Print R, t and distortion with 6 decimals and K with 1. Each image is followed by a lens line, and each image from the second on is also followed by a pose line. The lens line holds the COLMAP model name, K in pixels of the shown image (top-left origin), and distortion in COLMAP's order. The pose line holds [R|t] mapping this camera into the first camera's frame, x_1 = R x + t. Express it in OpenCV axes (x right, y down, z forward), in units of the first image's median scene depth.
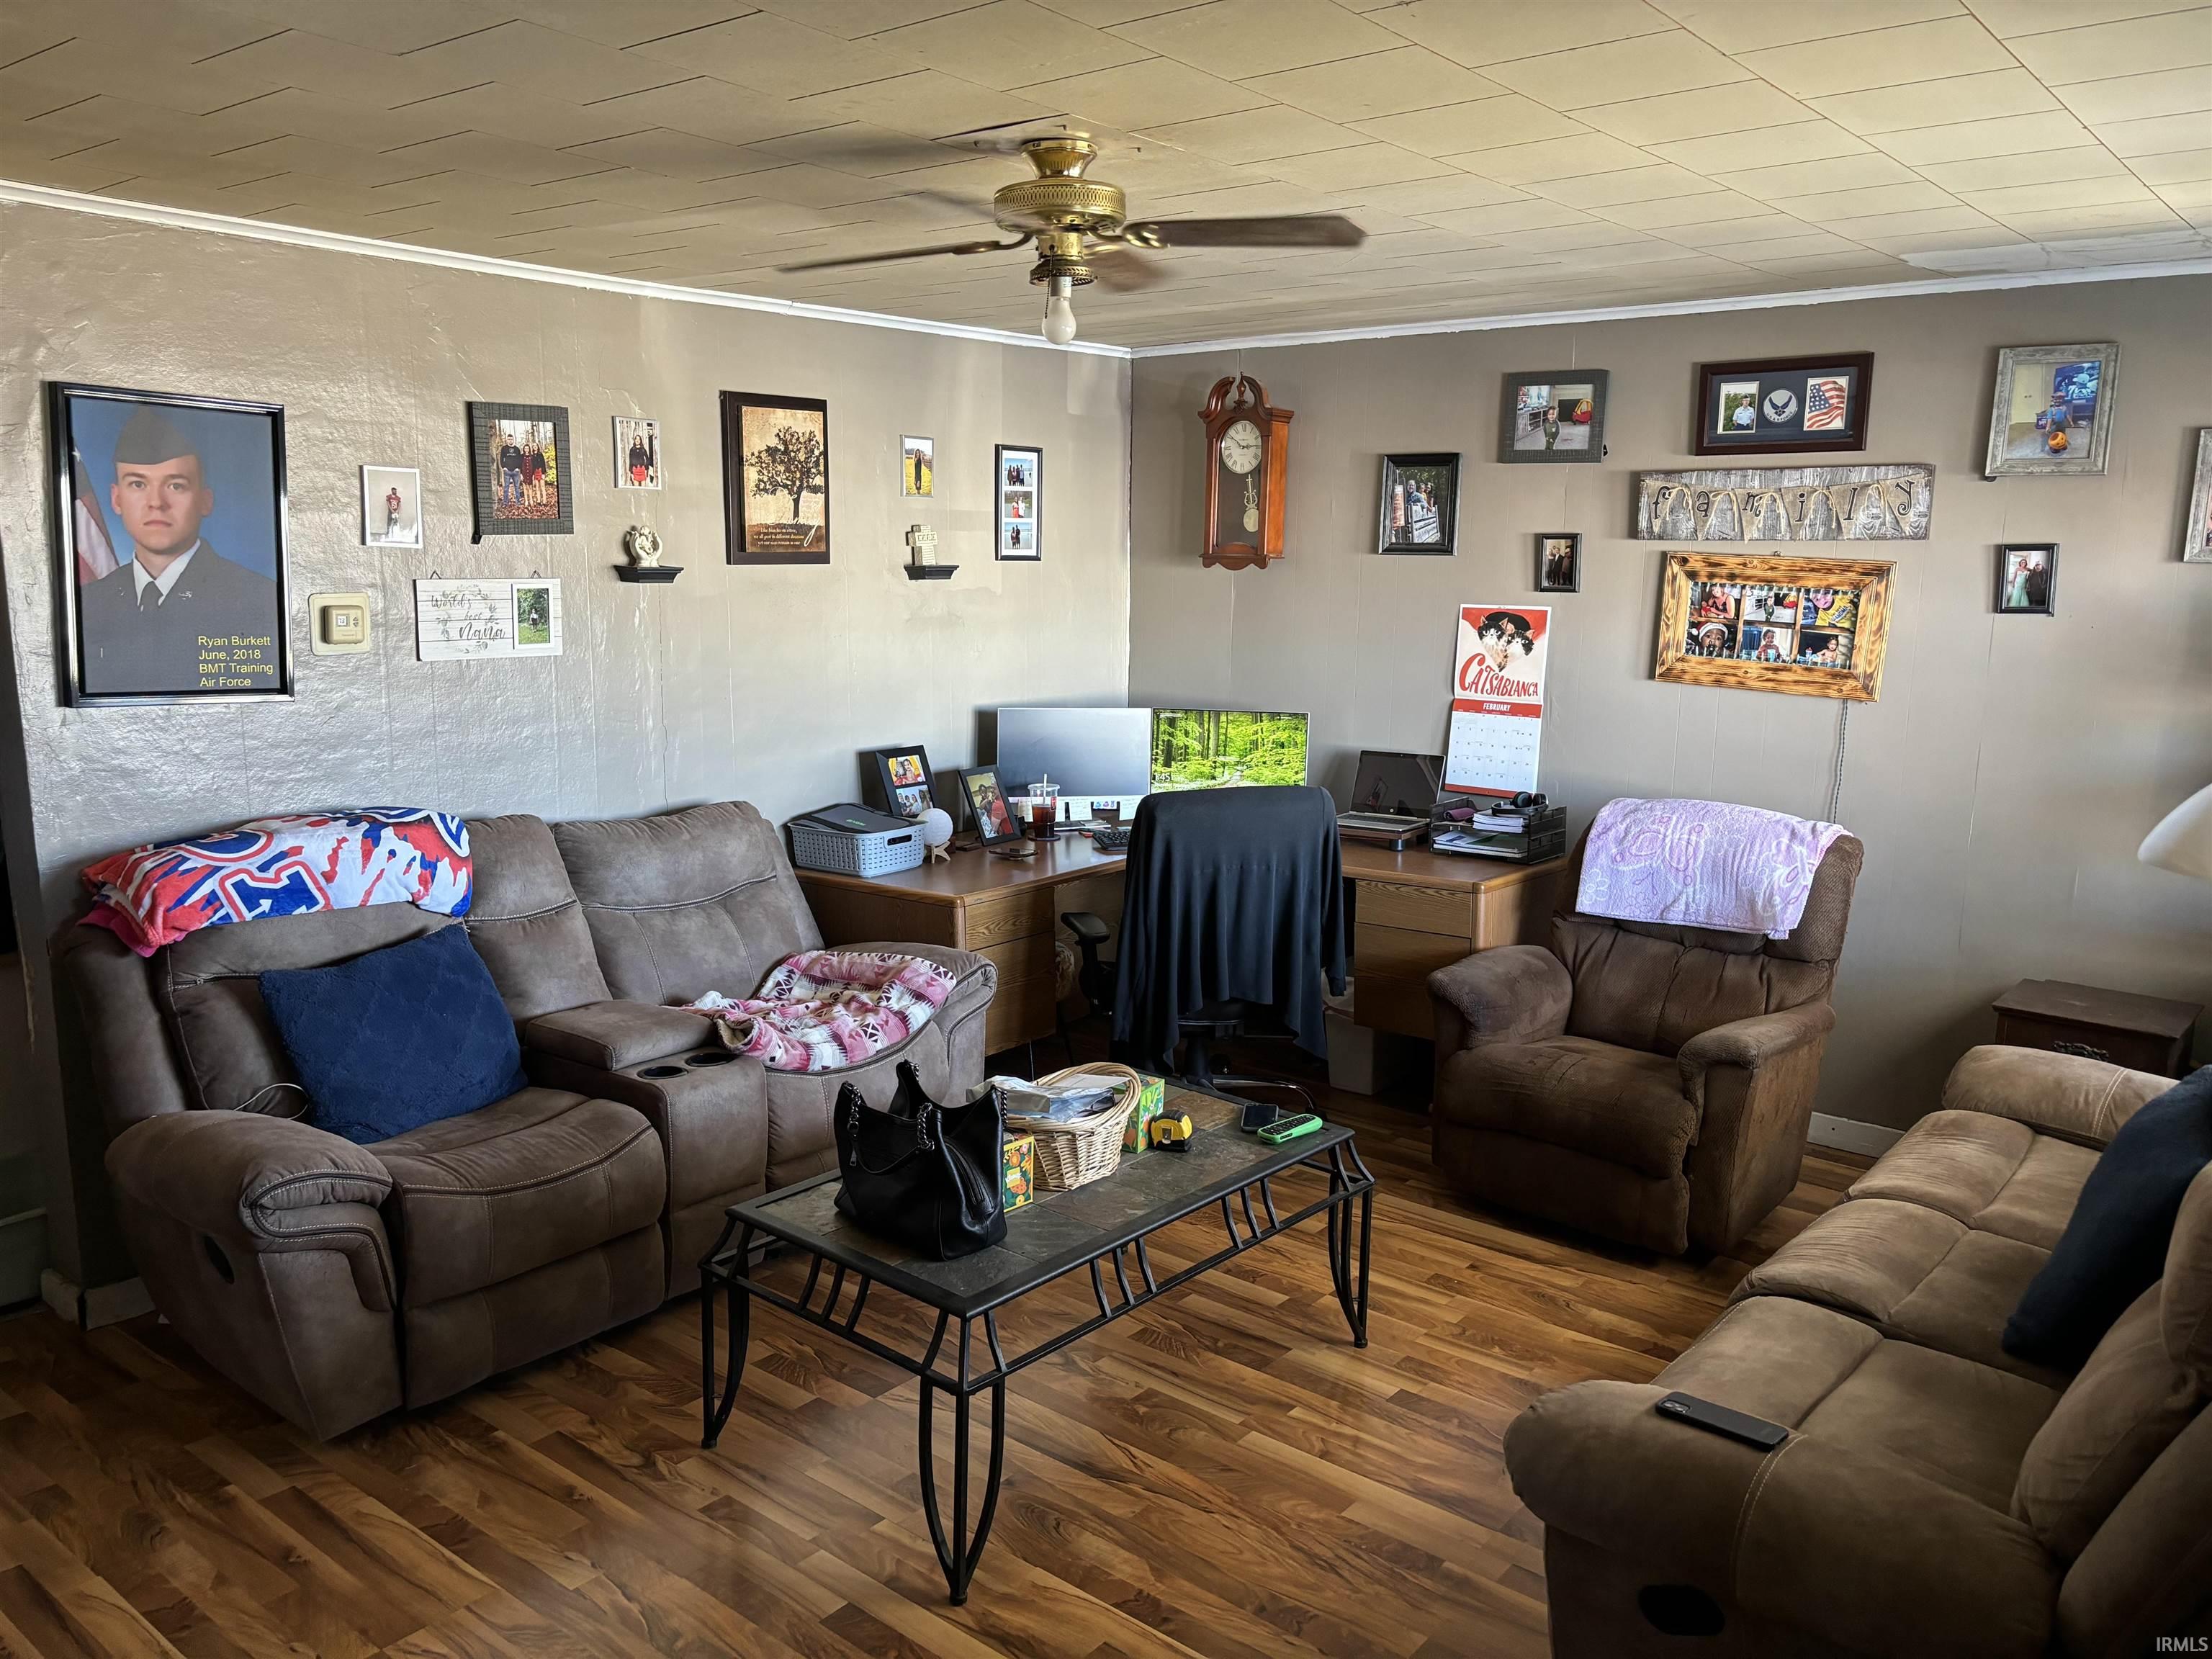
lens RADIAL K [[1682.5, 0, 1117.4], [0, 1682.5, 818.5], [0, 0, 1]] dist [0.027354, -0.019133]
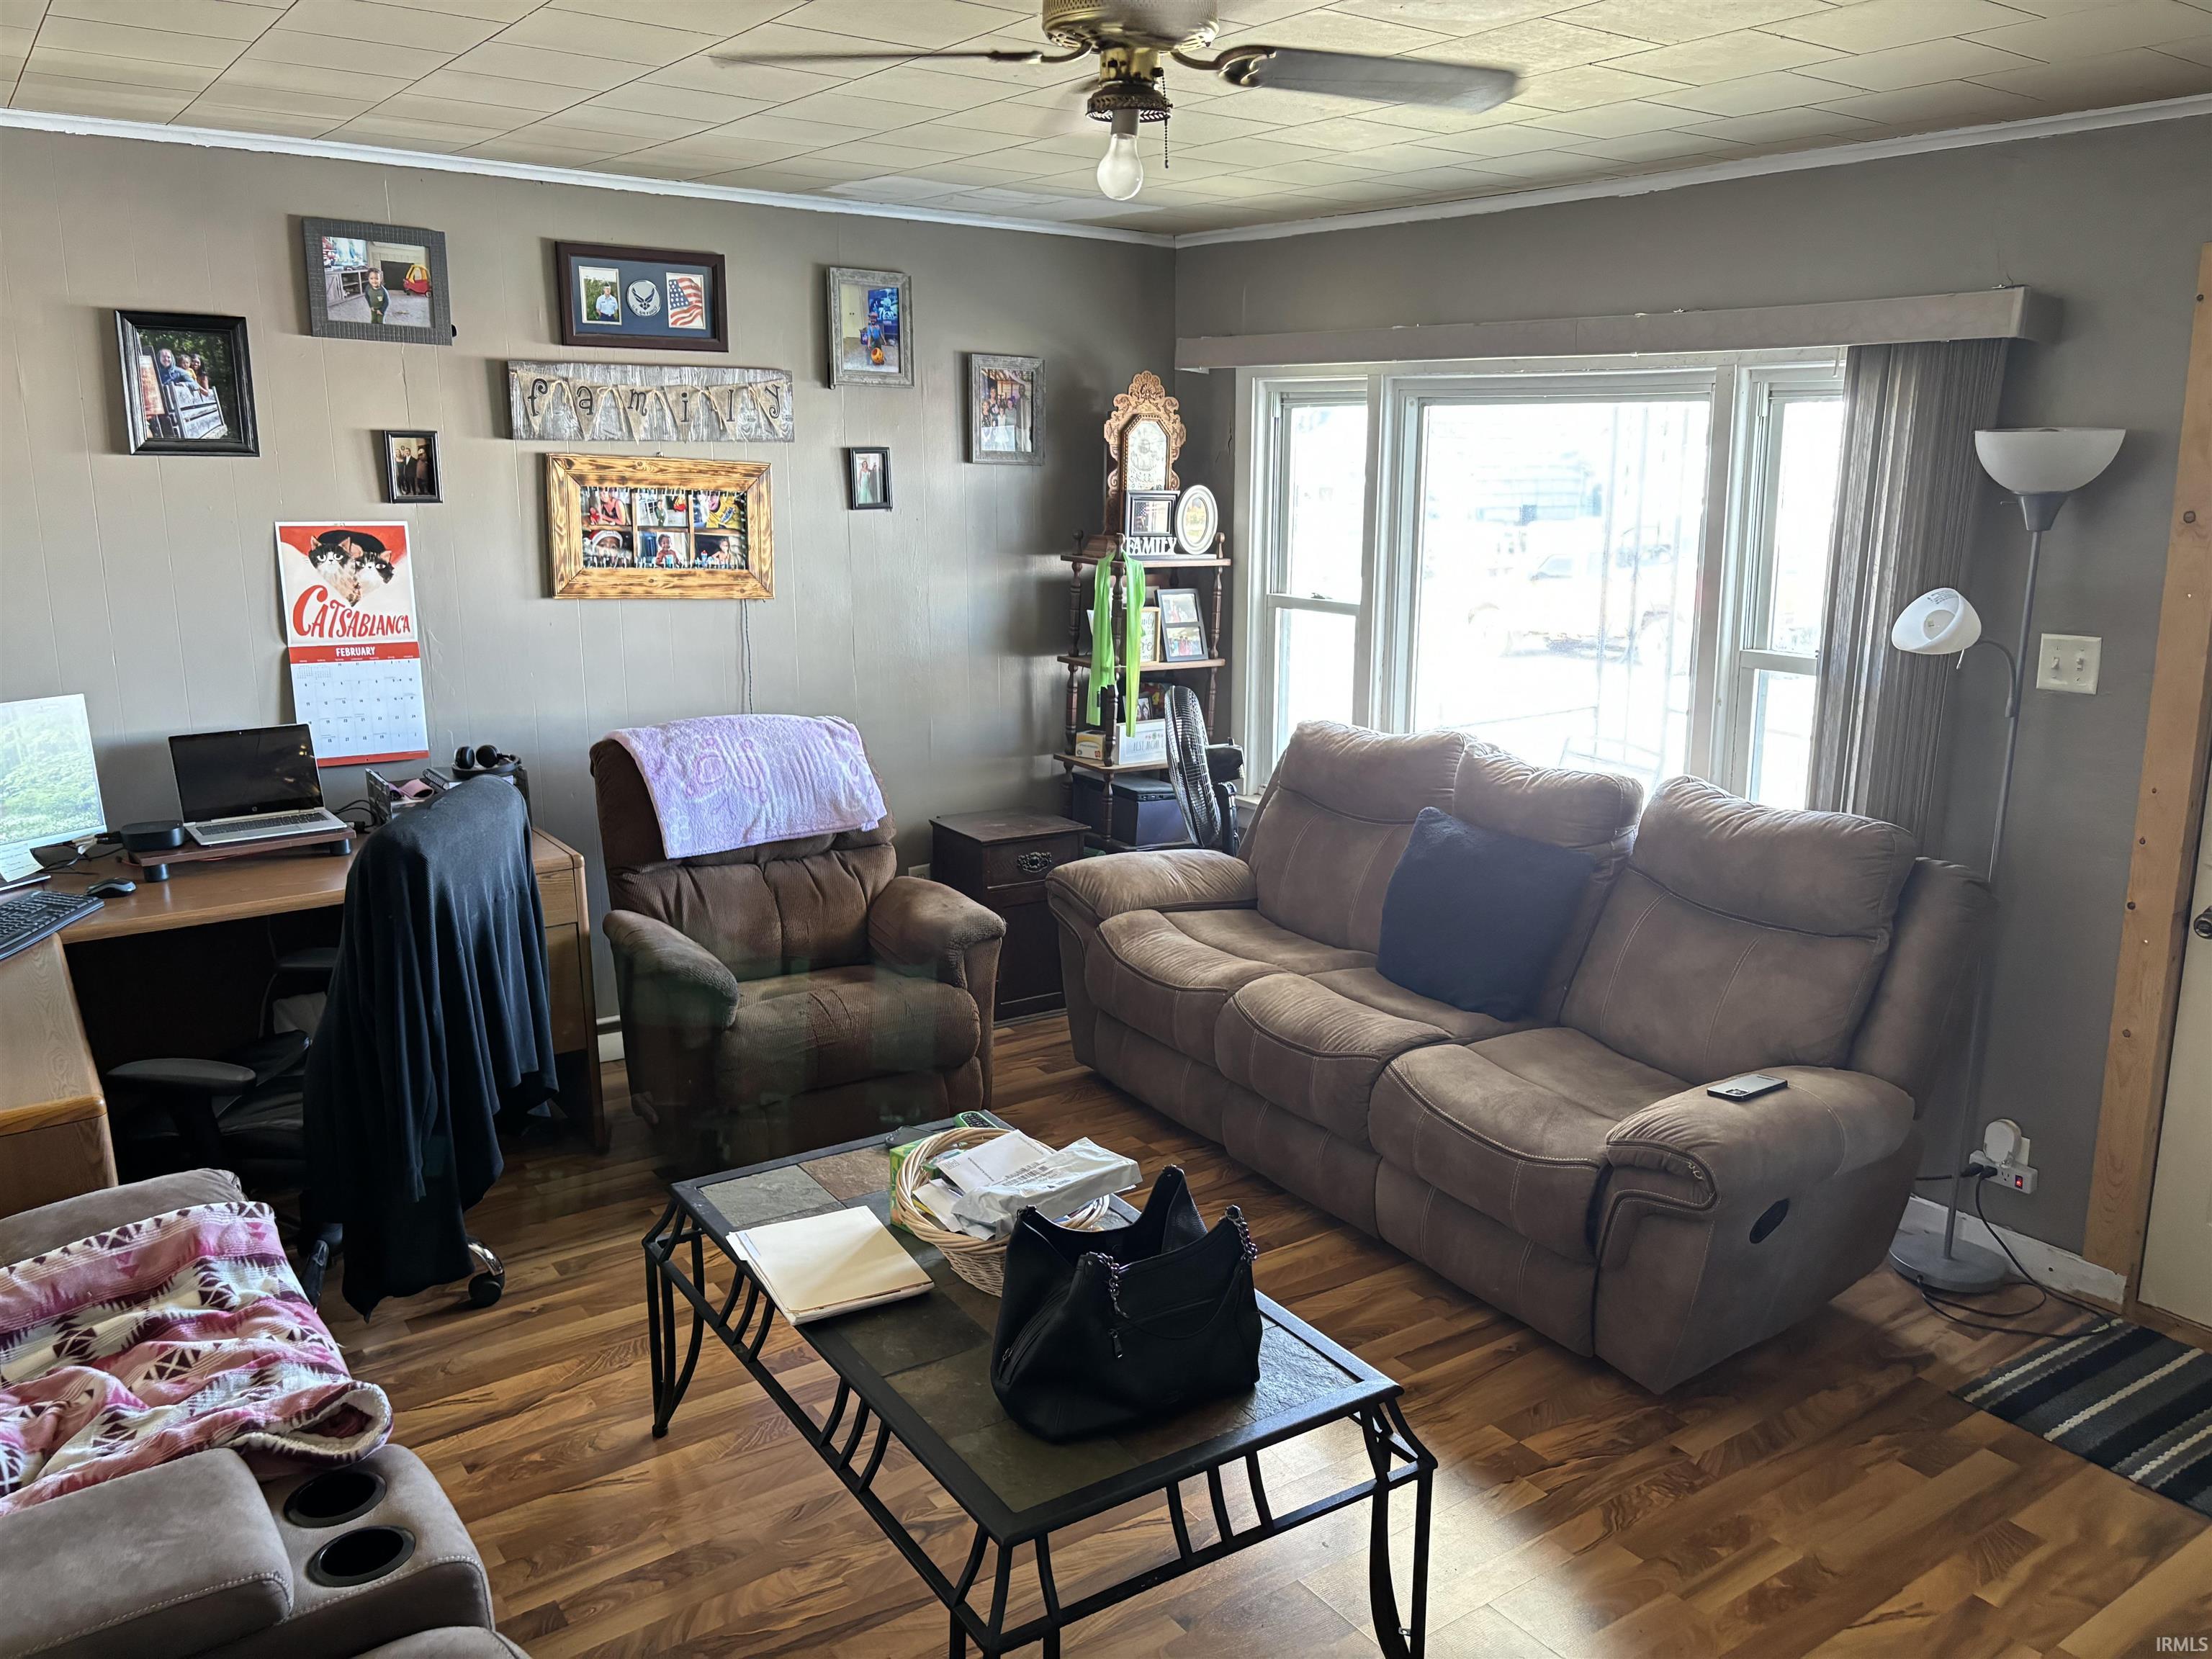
lens RADIAL K [[1682.5, 0, 1107.0], [0, 1682.5, 827.1], [0, 0, 1]] dist [0.027354, -0.019133]
pose [[0.270148, -0.217540, 0.937921, -0.488617], [0.145034, 0.972220, 0.183721, -0.089563], [-0.951833, 0.086399, 0.294194, 0.487427]]
